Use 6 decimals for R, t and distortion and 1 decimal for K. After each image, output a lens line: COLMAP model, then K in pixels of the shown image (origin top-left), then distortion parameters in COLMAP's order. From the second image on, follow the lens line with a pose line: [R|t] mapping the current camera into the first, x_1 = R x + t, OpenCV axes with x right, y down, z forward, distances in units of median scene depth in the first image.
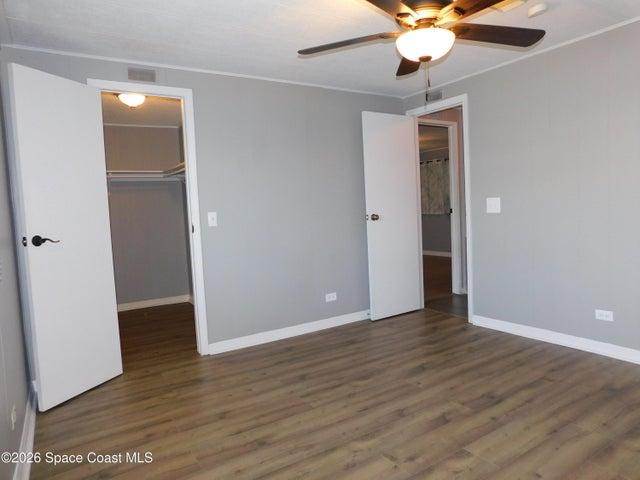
lens RADIAL K [[419.7, 0, 320.0], [0, 419.7, 240.0], [0, 0, 1]] dist [-0.060755, 0.001306]
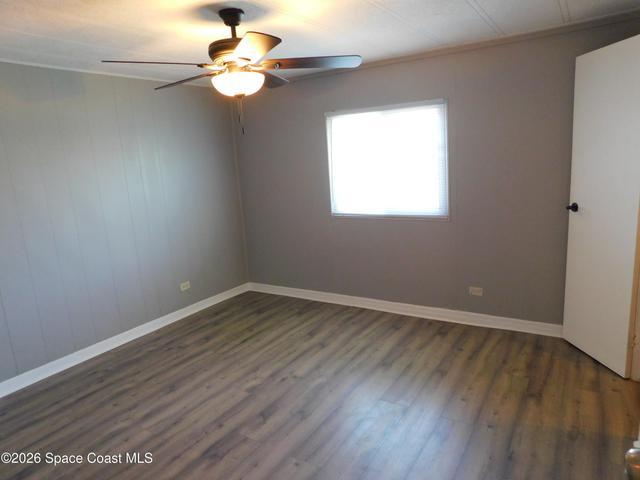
lens RADIAL K [[419.7, 0, 320.0], [0, 419.7, 240.0], [0, 0, 1]] dist [-0.060755, 0.001306]
pose [[-0.905651, 0.188133, -0.380003, 0.504654], [0.079382, 0.955564, 0.283893, -0.338737], [0.416527, 0.226943, -0.880342, 1.962984]]
